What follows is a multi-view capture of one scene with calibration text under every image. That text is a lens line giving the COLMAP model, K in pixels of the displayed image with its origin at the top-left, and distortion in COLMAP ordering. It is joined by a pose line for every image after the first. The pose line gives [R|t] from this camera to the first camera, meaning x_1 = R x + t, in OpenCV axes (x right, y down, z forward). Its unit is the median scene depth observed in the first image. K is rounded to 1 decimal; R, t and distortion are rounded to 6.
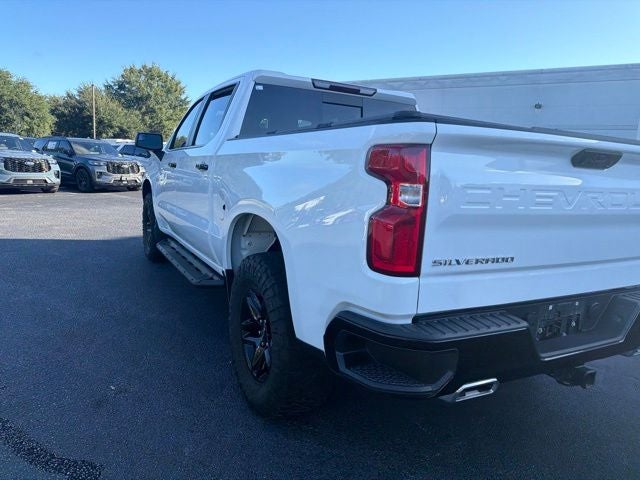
lens RADIAL K [[459.3, 0, 326.6], [0, 459.3, 238.6], [0, 0, 1]] dist [0.008828, -0.007627]
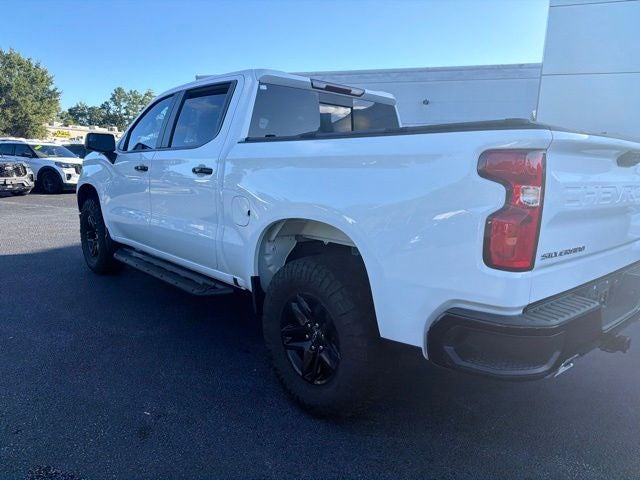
lens RADIAL K [[455.6, 0, 326.2], [0, 455.6, 247.3], [0, 0, 1]] dist [0.009269, -0.003016]
pose [[0.971556, -0.065432, 0.227589, -0.308745], [0.058165, 0.997564, 0.038497, -0.025029], [-0.229554, -0.024165, 0.972996, 0.029649]]
